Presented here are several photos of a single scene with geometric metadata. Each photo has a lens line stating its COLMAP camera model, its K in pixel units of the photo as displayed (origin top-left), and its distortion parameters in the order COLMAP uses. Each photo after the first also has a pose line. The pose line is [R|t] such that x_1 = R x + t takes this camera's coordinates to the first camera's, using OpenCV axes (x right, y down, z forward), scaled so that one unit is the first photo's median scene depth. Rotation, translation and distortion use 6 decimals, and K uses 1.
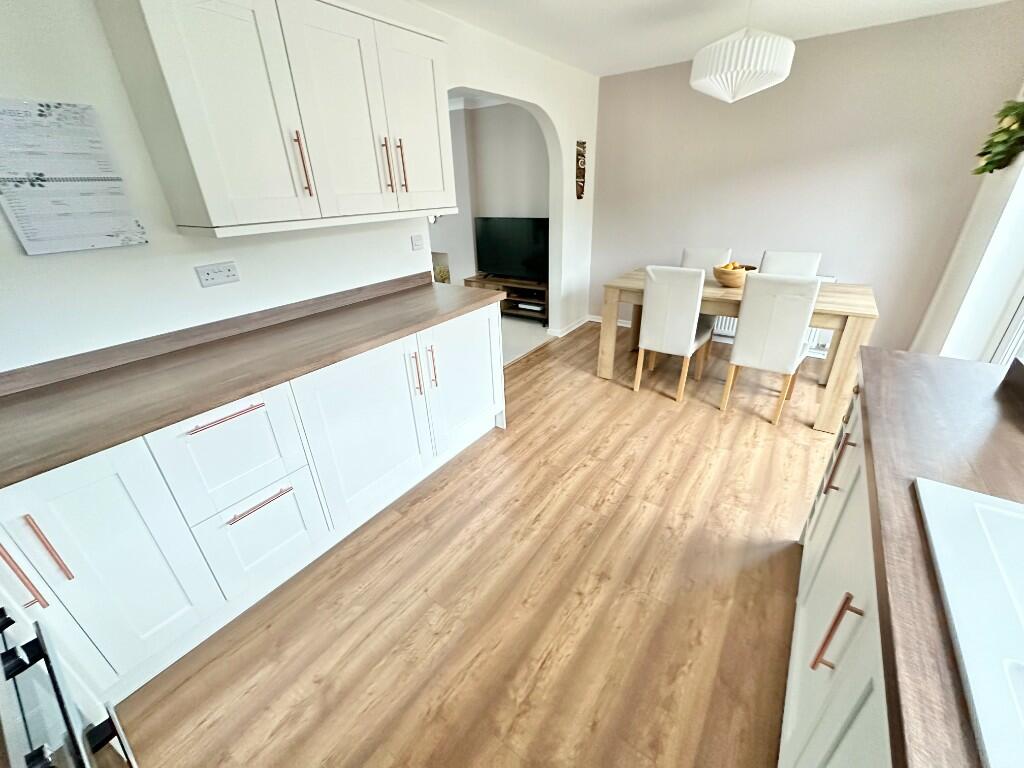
lens RADIAL K [[408.4, 0, 510.8], [0, 408.4, 383.6], [0, 0, 1]] dist [-0.002359, -0.000140]
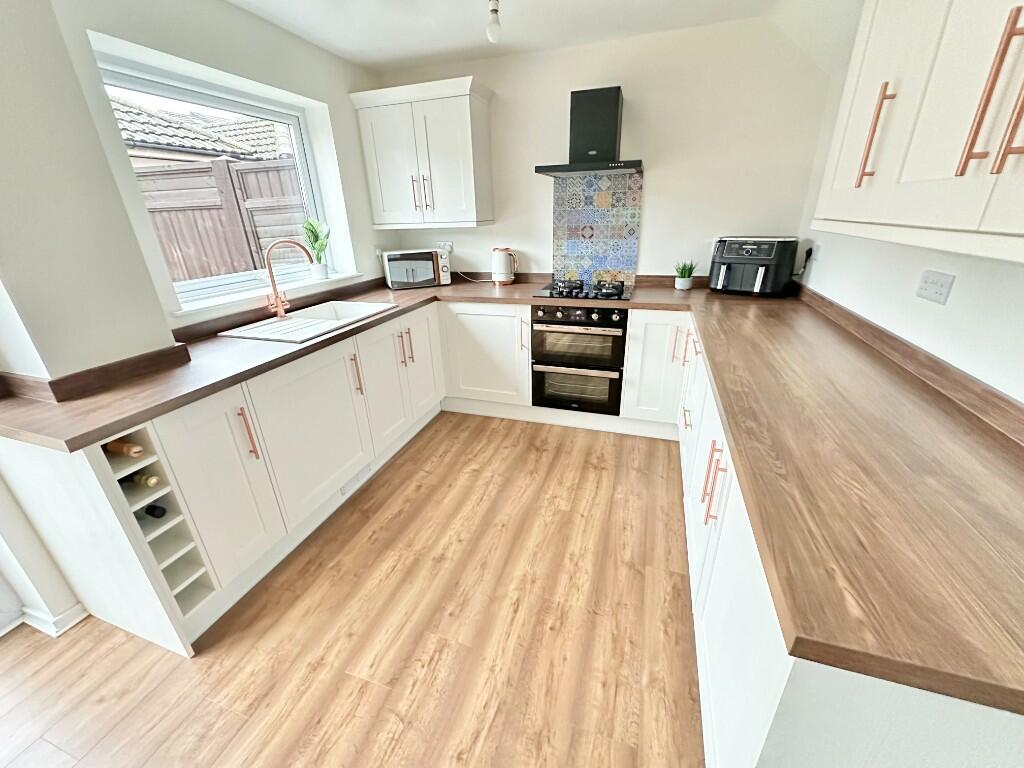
lens RADIAL K [[408.4, 0, 511.9], [0, 408.4, 381.7], [0, 0, 1]] dist [-0.002359, -0.000140]
pose [[-0.953204, 0.167683, -0.251564, 0.218276], [-0.078868, 0.665360, 0.742345, -0.604606], [0.291859, 0.727447, -0.620999, 1.277034]]
